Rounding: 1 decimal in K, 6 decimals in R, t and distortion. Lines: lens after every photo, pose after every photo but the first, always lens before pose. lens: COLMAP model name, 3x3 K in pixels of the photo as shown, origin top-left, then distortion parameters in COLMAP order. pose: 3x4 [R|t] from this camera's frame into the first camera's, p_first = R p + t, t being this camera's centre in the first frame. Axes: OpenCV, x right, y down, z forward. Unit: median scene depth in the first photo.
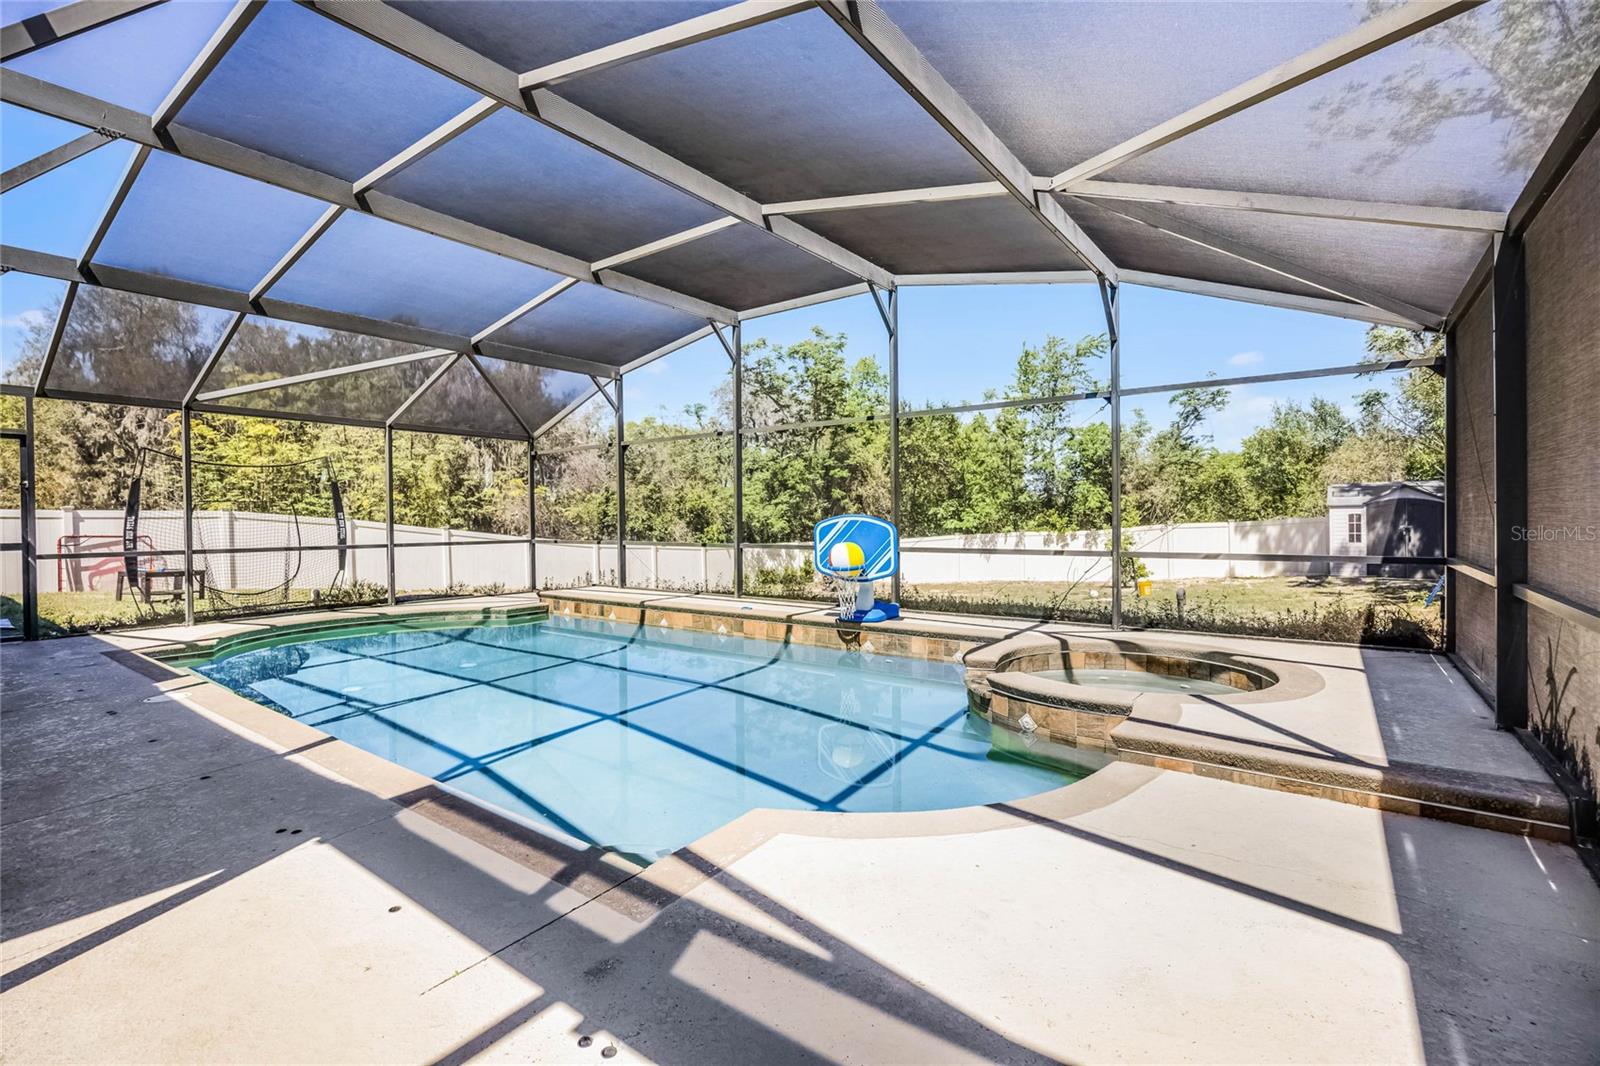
lens RADIAL K [[701.8, 0, 798.4], [0, 701.8, 527.0], [0, 0, 1]] dist [-0.000001, 0.000009]
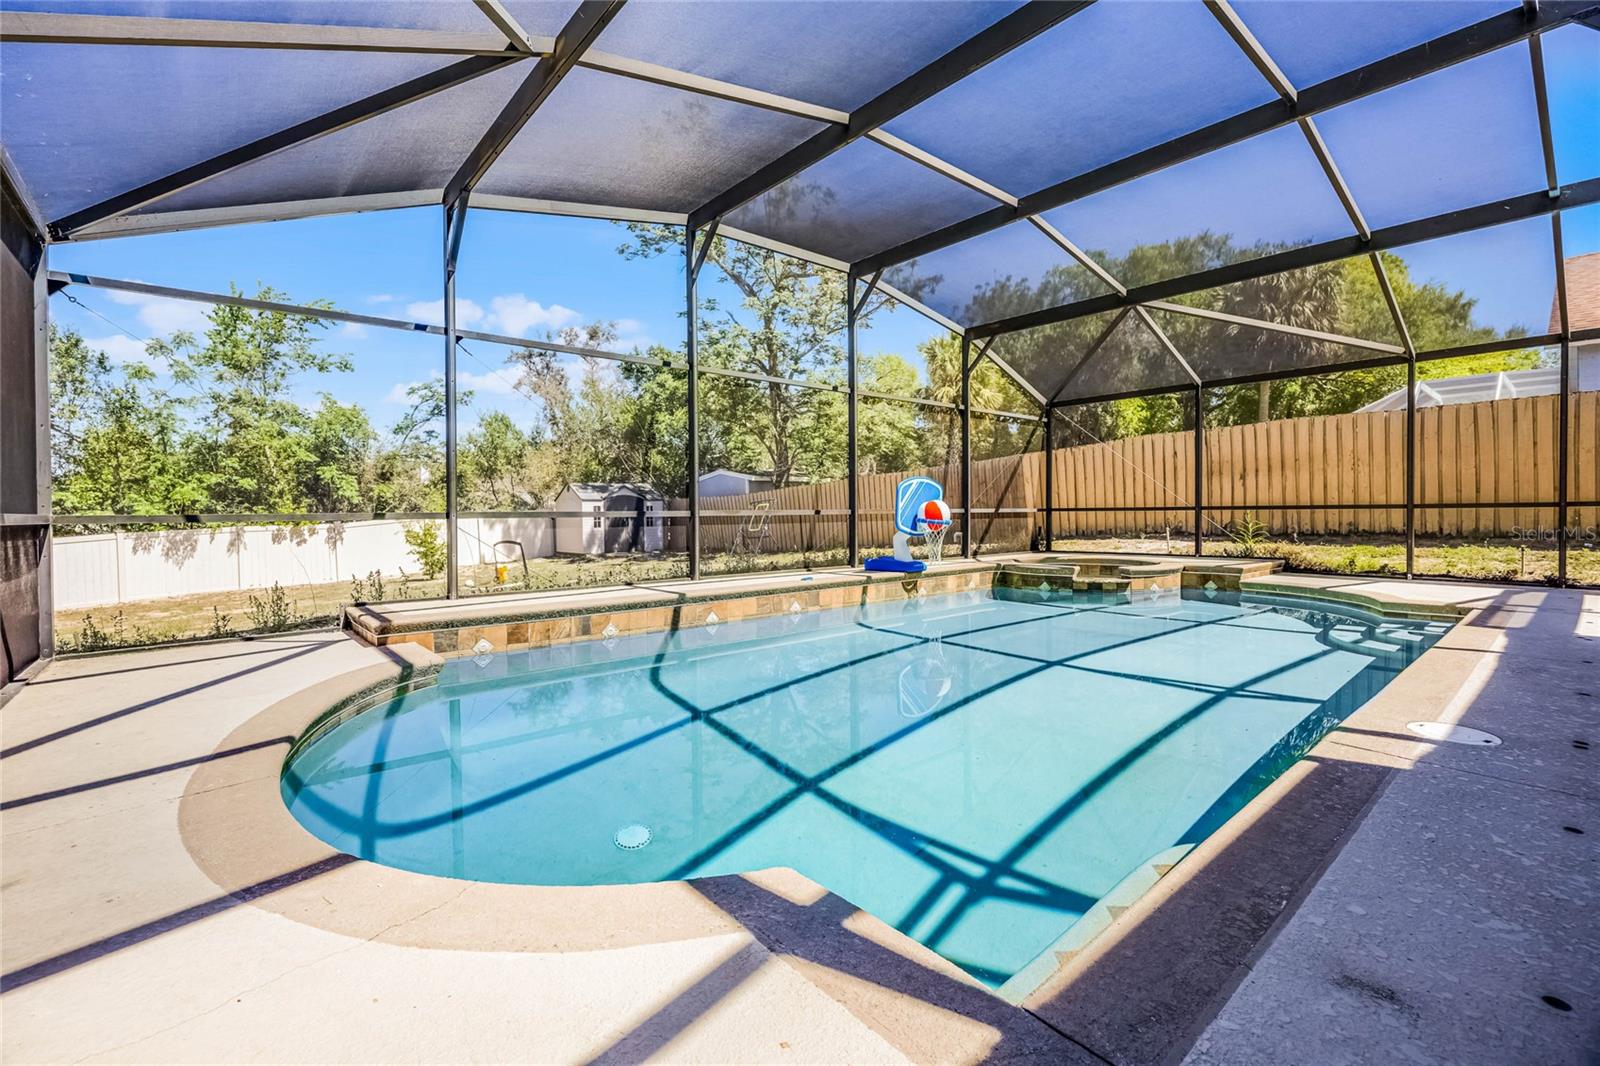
lens RADIAL K [[701.8, 0, 798.3], [0, 701.8, 519.3], [0, 0, 1]] dist [-0.000001, 0.000009]
pose [[0.216342, -0.001884, 0.976316, -0.857047], [0.020142, 0.999794, -0.002534, 0.038806], [-0.976110, 0.020213, 0.216335, 0.747260]]
